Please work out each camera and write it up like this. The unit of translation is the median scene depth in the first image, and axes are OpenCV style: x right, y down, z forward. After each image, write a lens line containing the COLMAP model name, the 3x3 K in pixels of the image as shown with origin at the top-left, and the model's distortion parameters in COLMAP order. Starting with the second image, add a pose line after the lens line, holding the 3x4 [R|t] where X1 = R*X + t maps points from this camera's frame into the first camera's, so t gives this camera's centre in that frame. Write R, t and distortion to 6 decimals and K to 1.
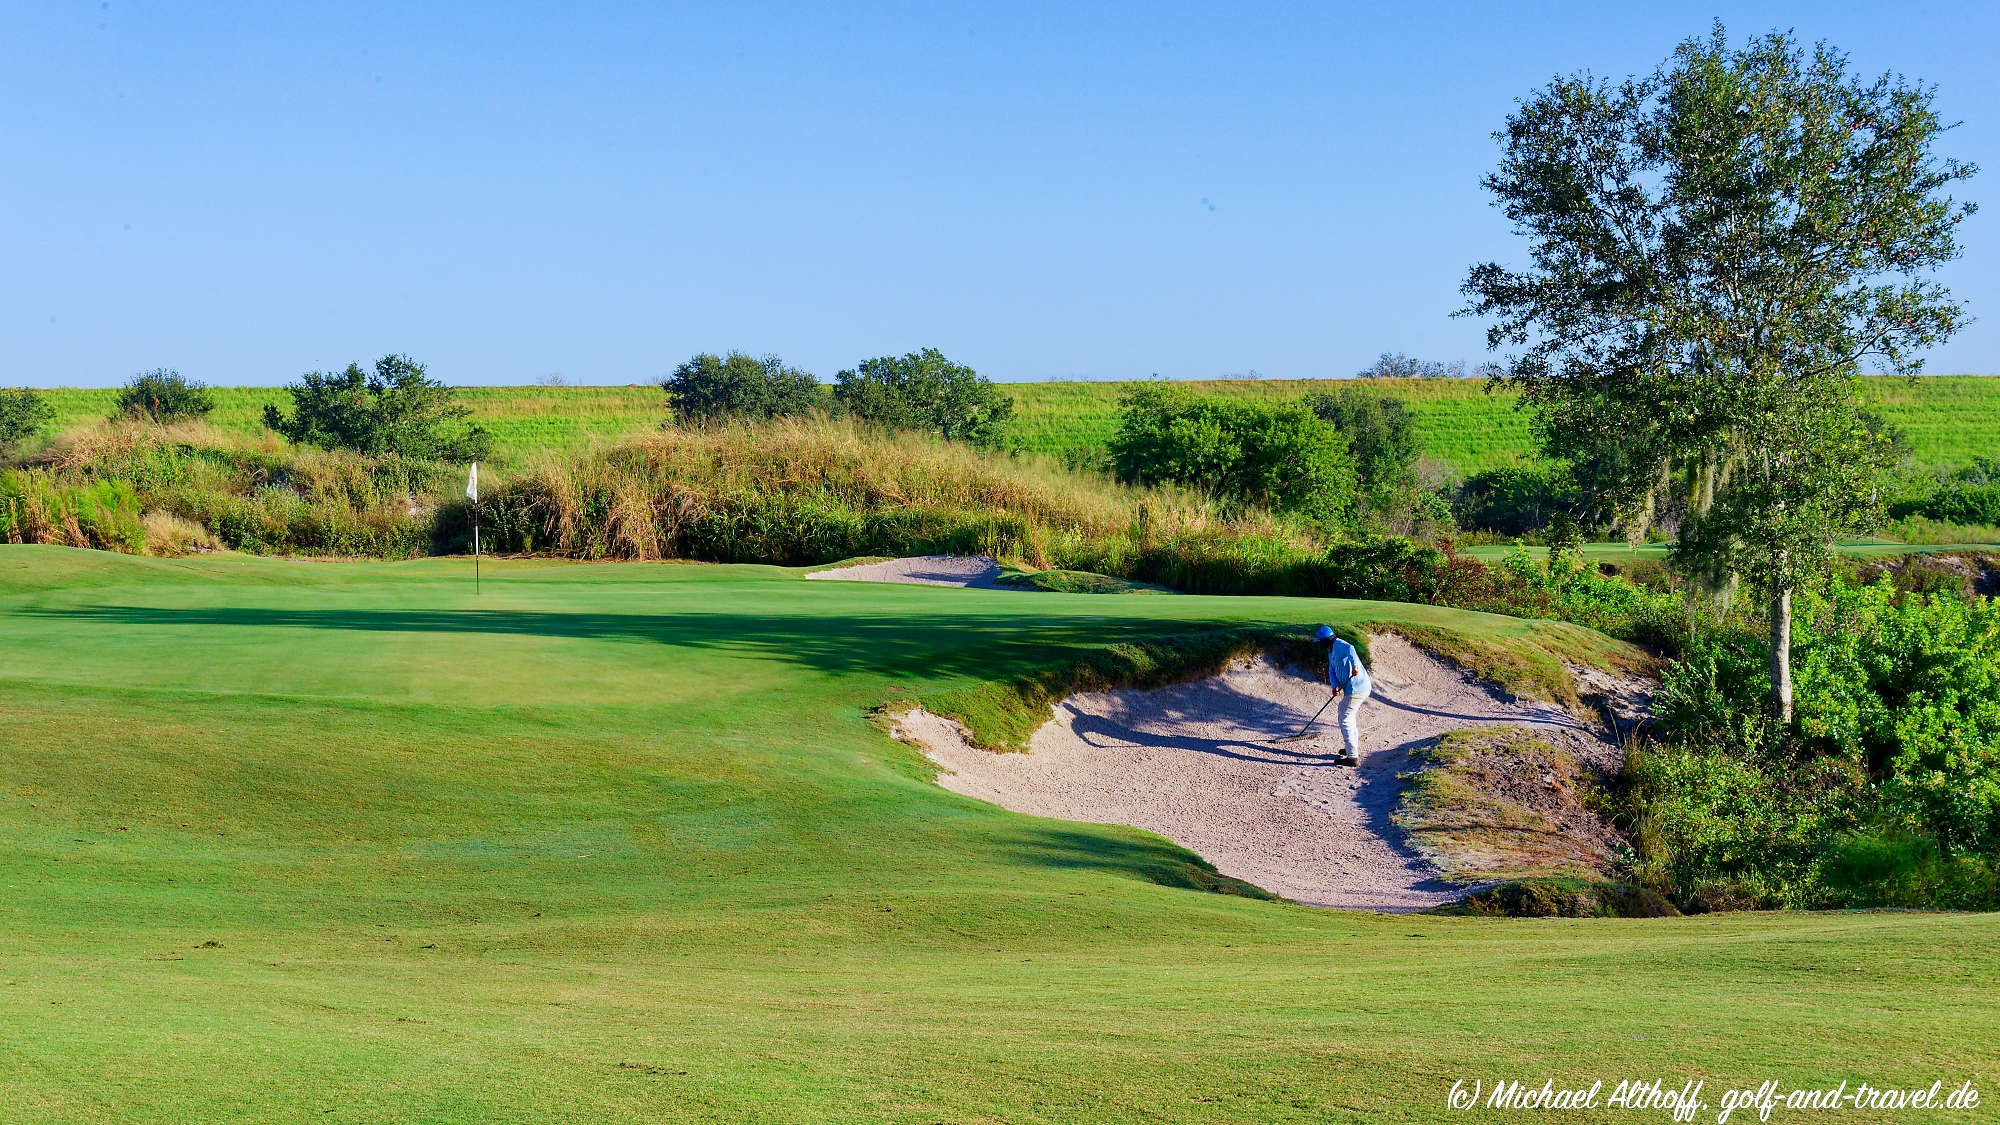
lens RADIAL K [[3129.0, 0, 997.6], [0, 3129.0, 565.5], [0, 0, 1]] dist [0.016464, 0.000000]
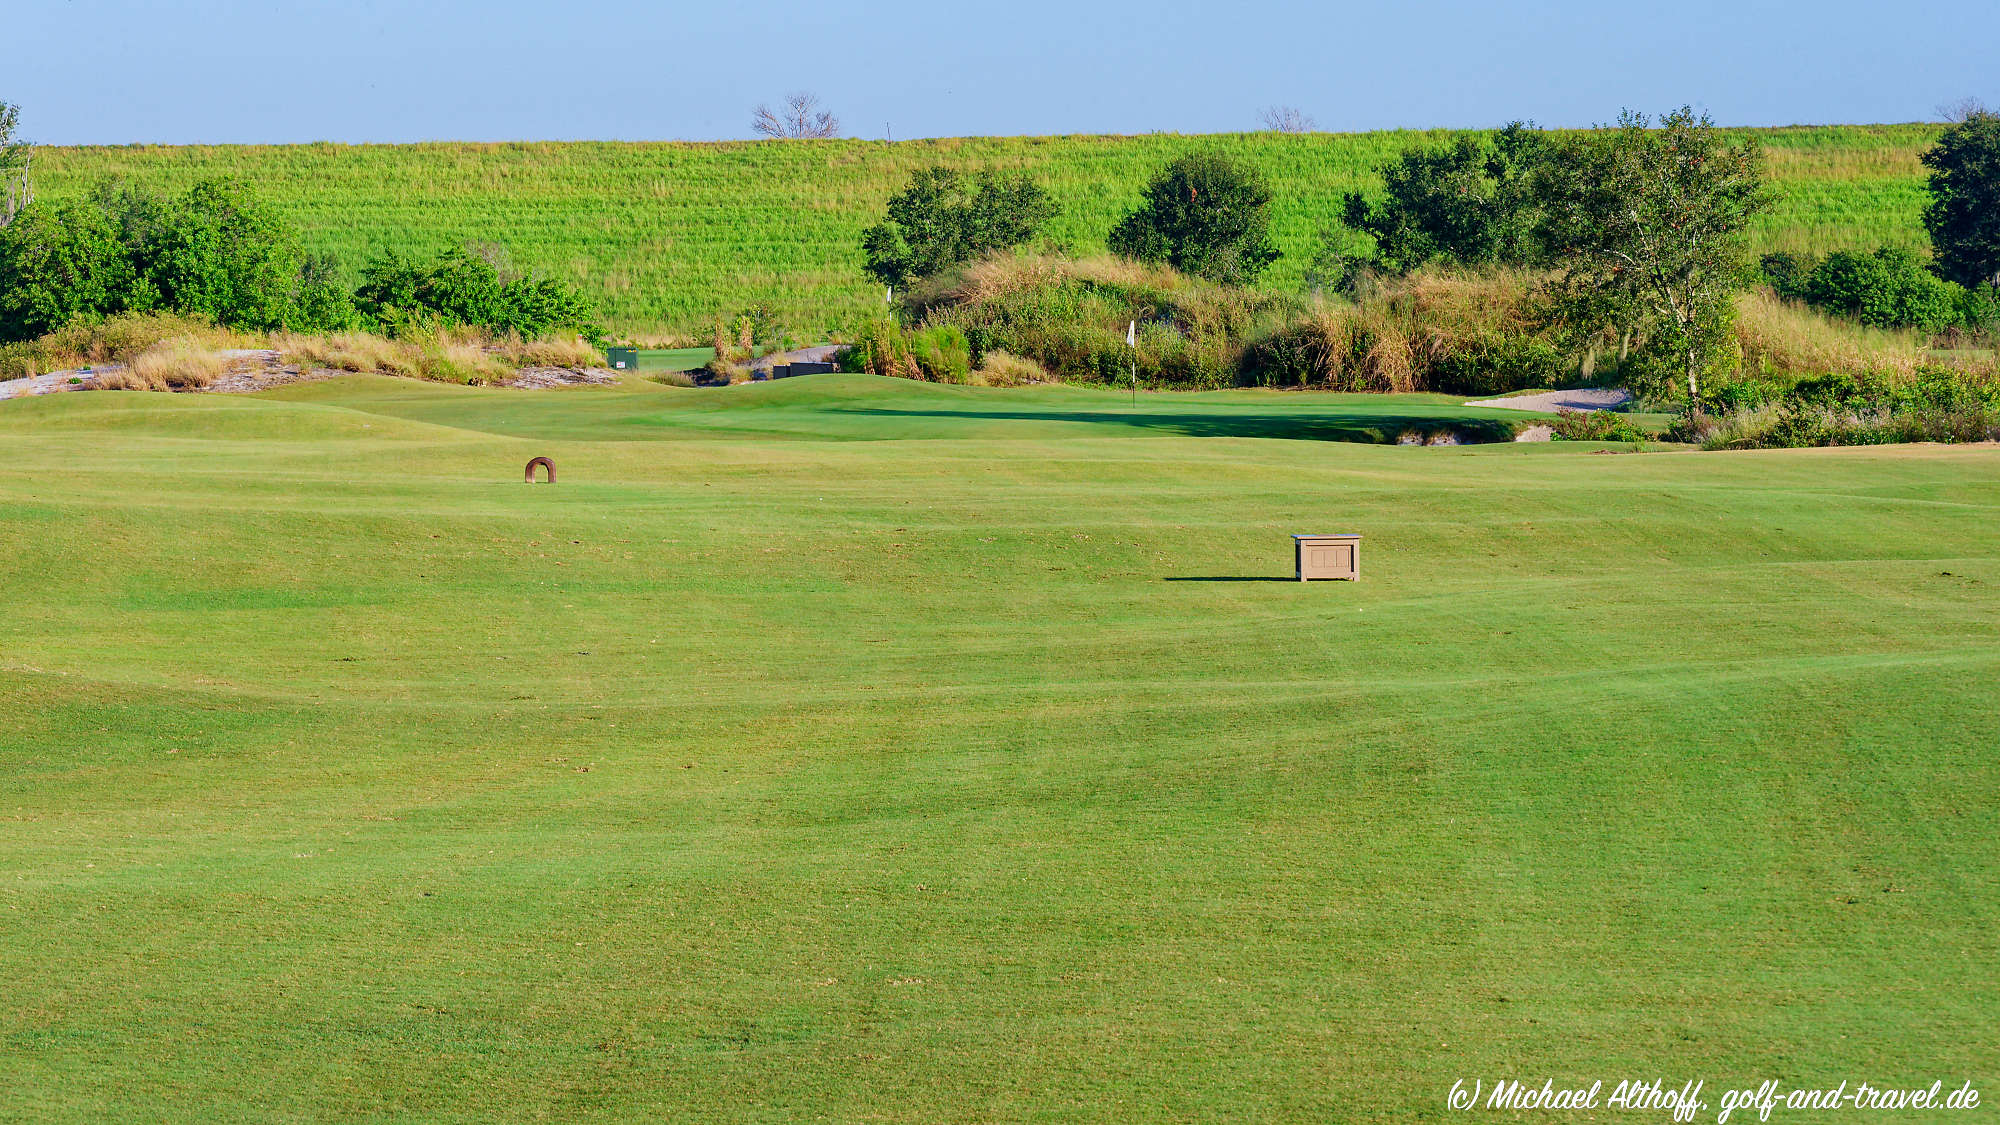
lens RADIAL K [[7373.1, 0, 999.7], [0, 7373.1, 561.6], [0, 0, 1]] dist [-0.015469, 0.000000]
pose [[0.944322, 0.012315, -0.328793, 0.537788], [-0.007473, 0.999844, 0.015988, 0.015267], [0.328938, -0.012641, 0.944267, -1.356278]]
